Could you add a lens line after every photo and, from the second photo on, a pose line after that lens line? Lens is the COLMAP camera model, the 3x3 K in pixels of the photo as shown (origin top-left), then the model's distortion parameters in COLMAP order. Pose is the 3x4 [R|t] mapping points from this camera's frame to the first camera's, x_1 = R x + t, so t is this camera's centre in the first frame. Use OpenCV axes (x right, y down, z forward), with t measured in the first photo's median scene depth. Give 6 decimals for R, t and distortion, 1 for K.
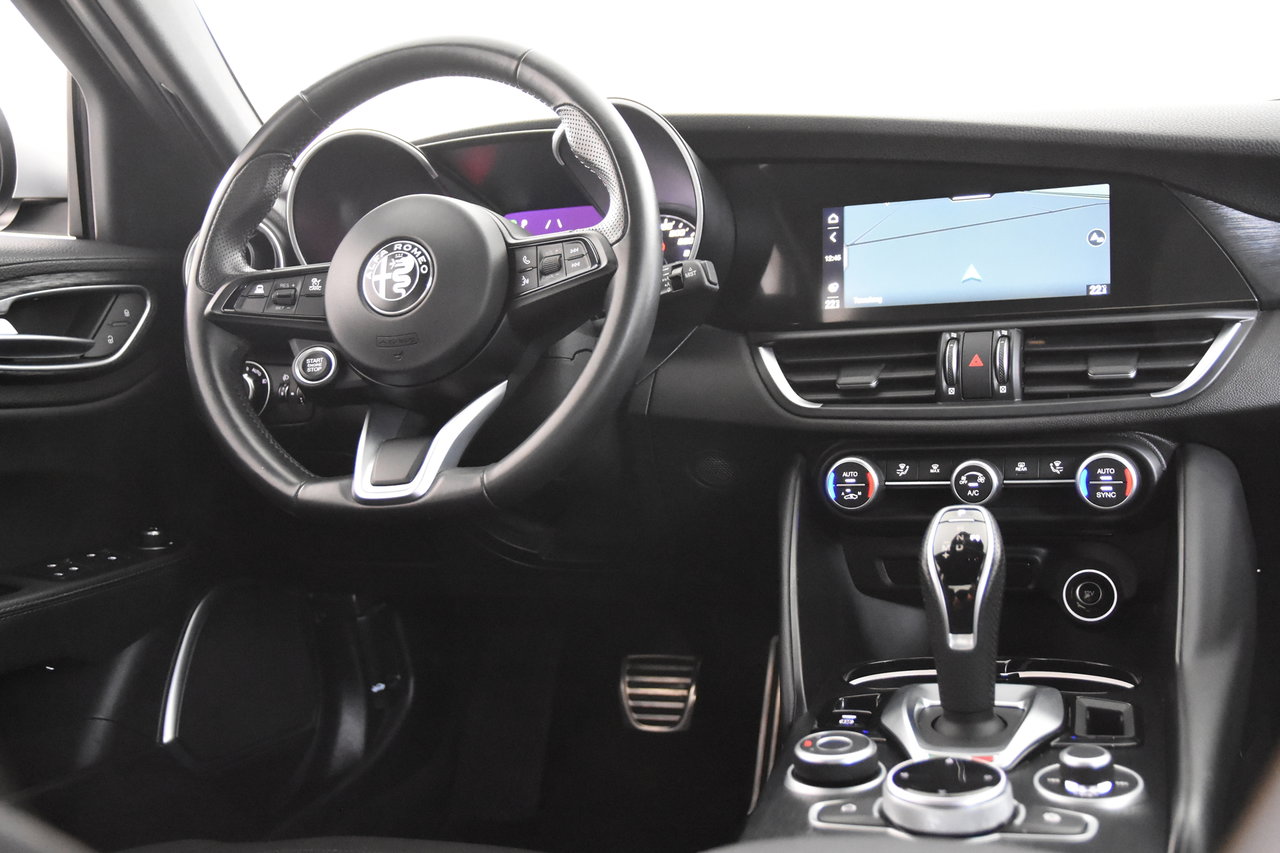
lens RADIAL K [[1331.4, 0, 640.0], [0, 1331.4, 426.5], [0, 0, 1]] dist [-0.012175, 0.008222]
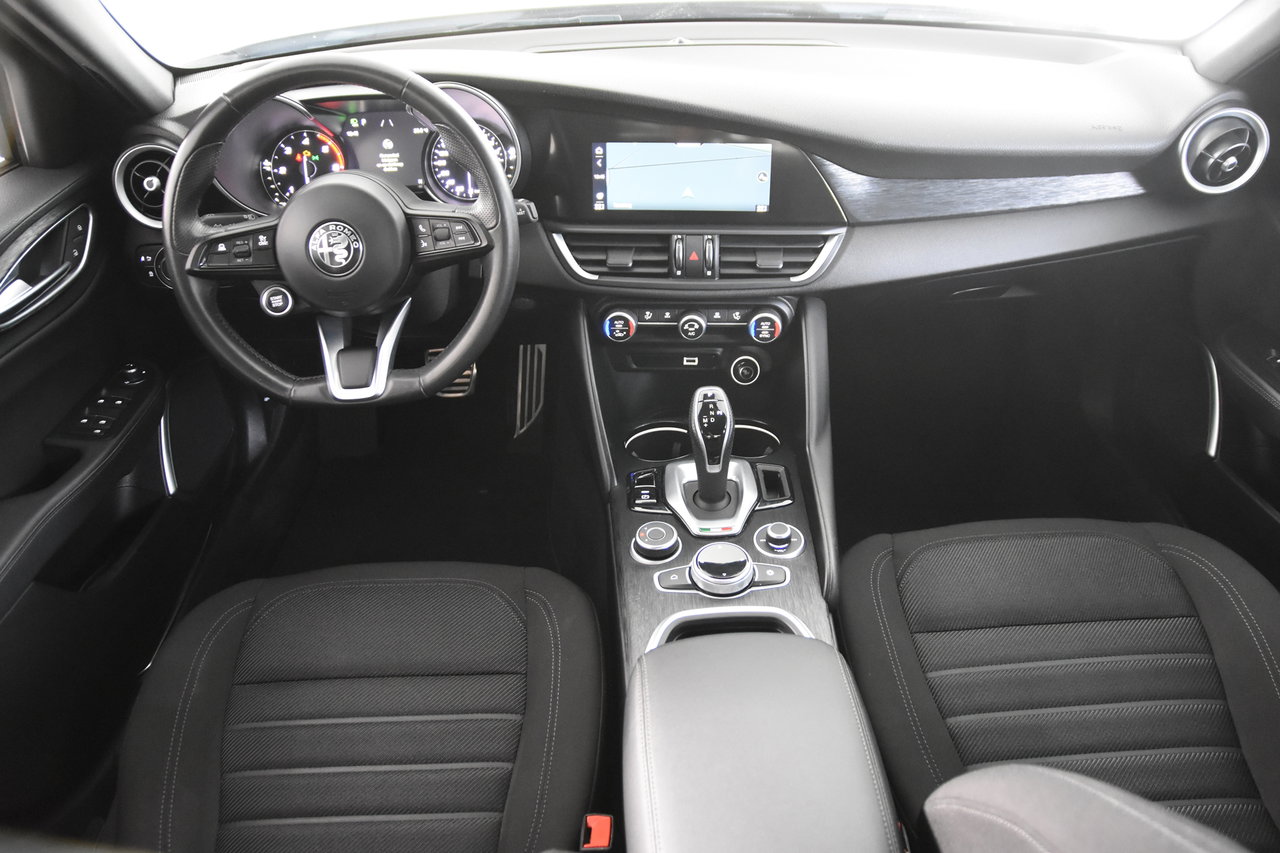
lens RADIAL K [[948.8, 0, 640.0], [0, 948.8, 426.5], [0, 0, 1]] dist [-0.132905, 0.113515]
pose [[0.936632, -0.152655, 0.315304, -0.215935], [-0.009397, 0.888787, 0.458224, -0.400075], [-0.350189, -0.432150, 0.831032, -0.052472]]
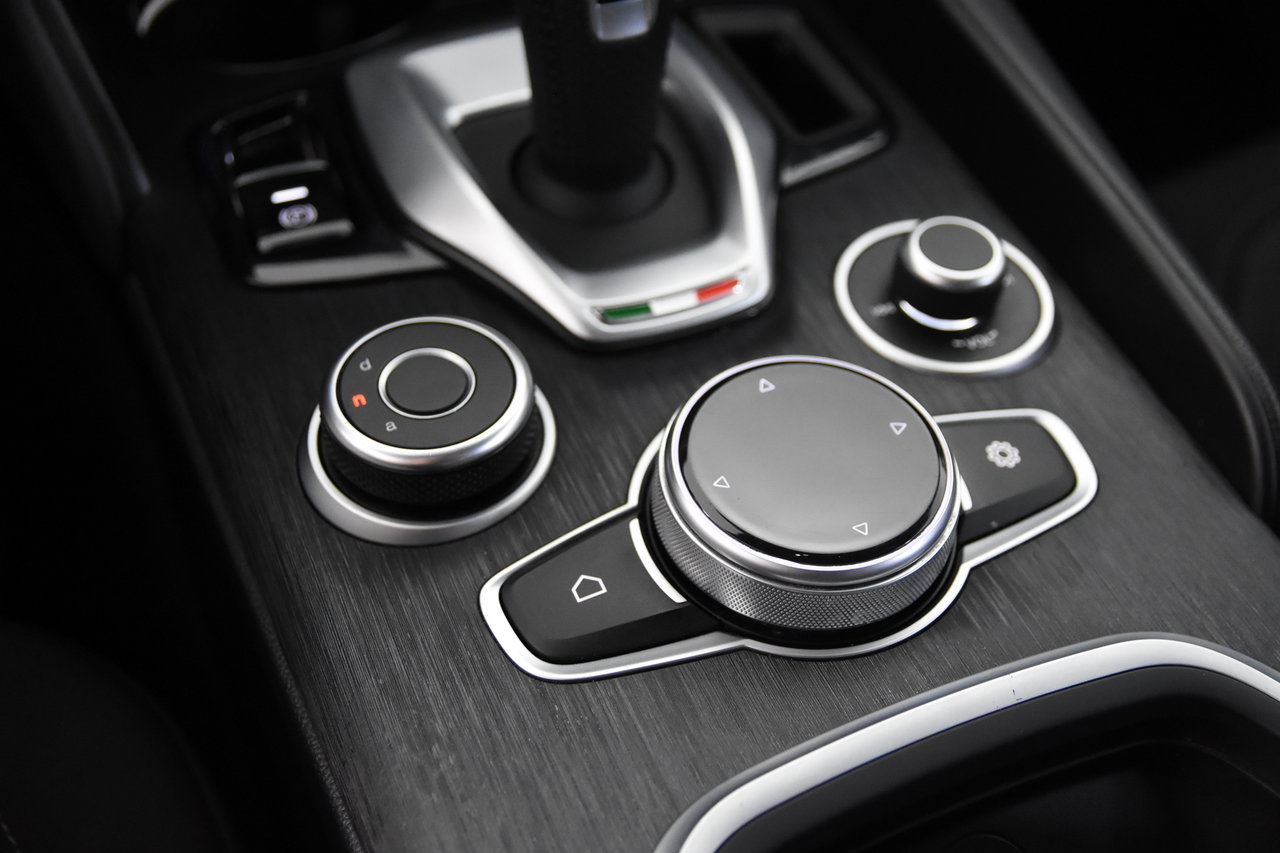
lens RADIAL K [[1404.9, 0, 640.0], [0, 1404.9, 426.5], [0, 0, 1]] dist [-0.002685, 0.000602]
pose [[0.736952, -0.408028, 0.538901, -0.024617], [-0.038814, 0.770397, 0.636383, -0.008577], [-0.674830, -0.489900, 0.551908, 0.549006]]
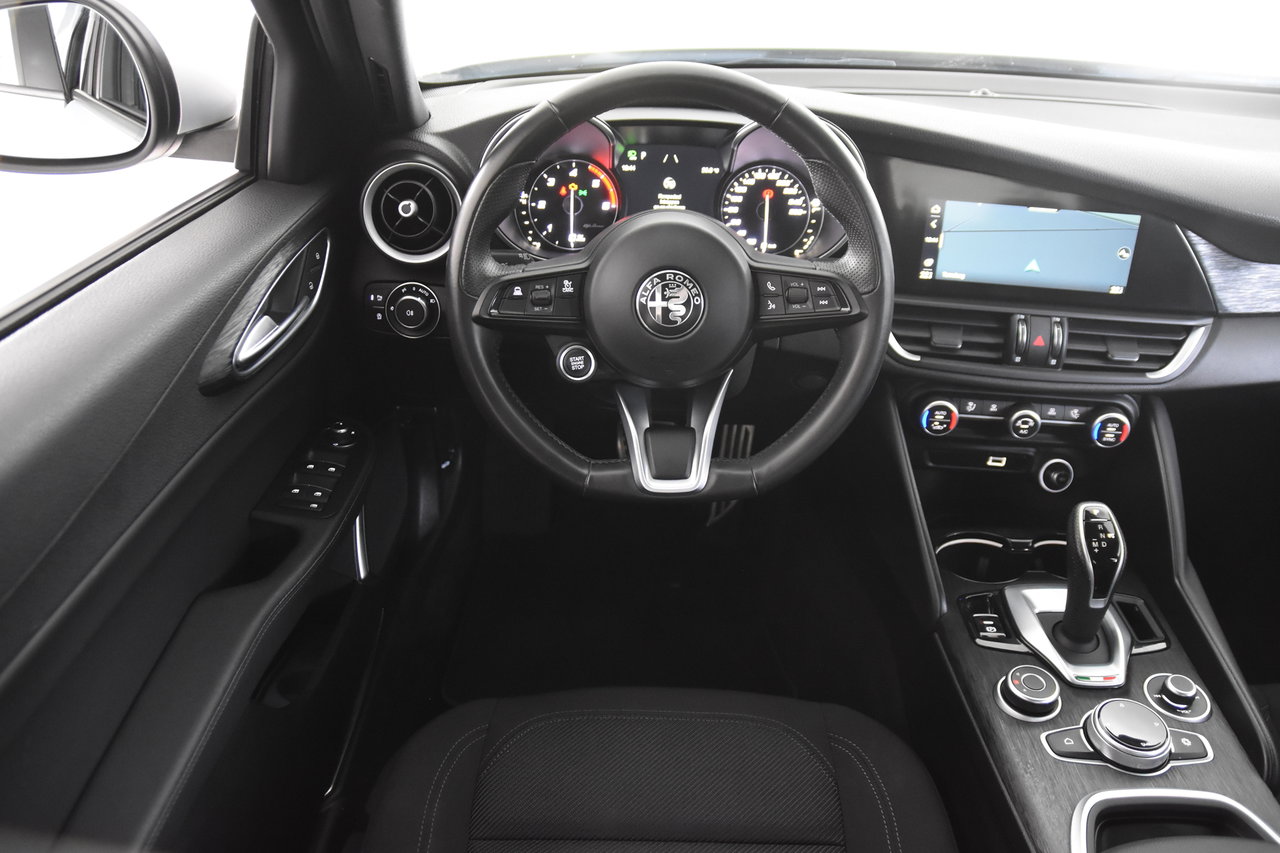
lens RADIAL K [[948.8, 0, 640.0], [0, 948.8, 426.5], [0, 0, 1]] dist [-0.132905, 0.113515]
pose [[0.949571, -0.071901, 0.305198, -0.454058], [-0.058416, 0.915745, 0.397491, -0.331502], [-0.308063, -0.395275, 0.865364, 0.242768]]
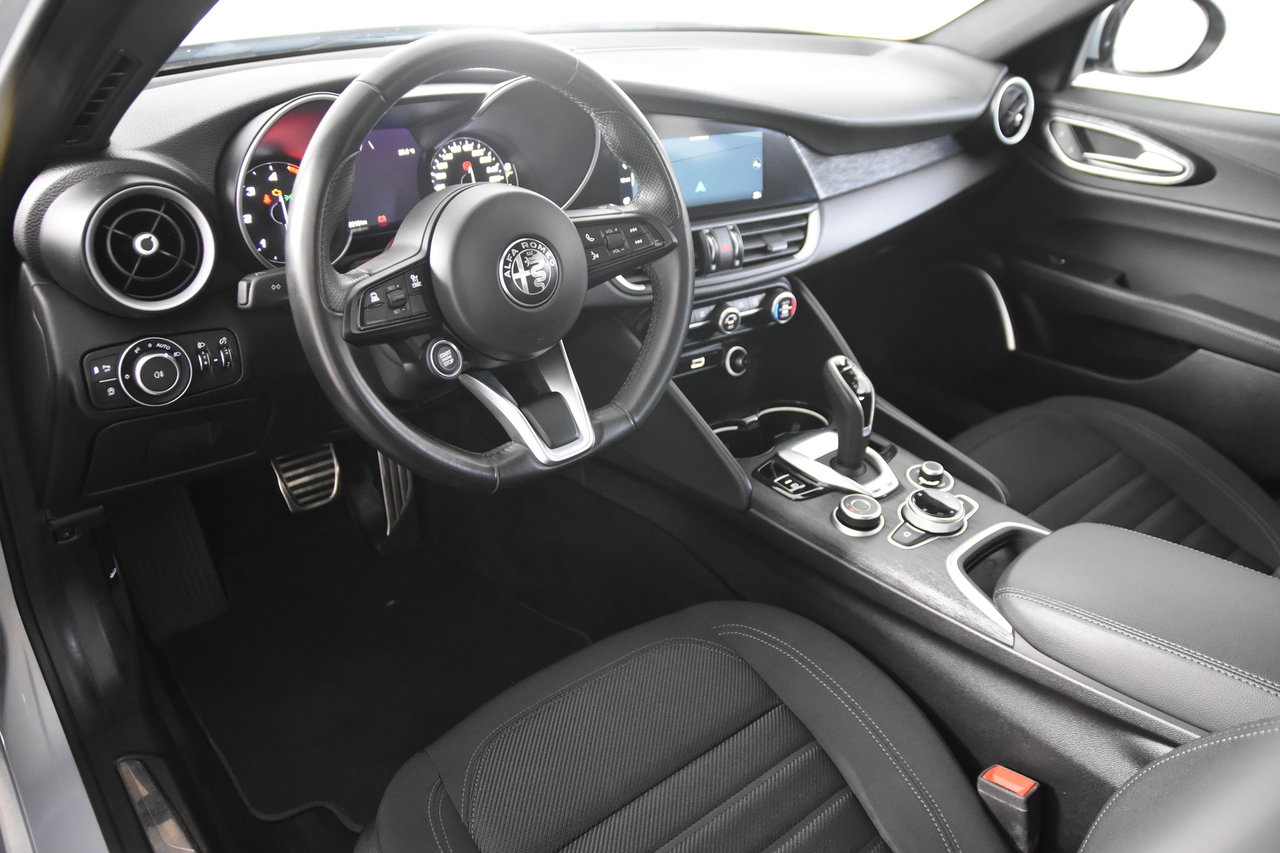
lens RADIAL K [[948.8, 0, 640.0], [0, 948.8, 426.5], [0, 0, 1]] dist [-0.132905, 0.113515]
pose [[0.513627, -0.330052, 0.791993, -0.800134], [-0.000445, 0.922952, 0.384915, -0.294413], [-0.858013, -0.198055, 0.473906, 0.490739]]
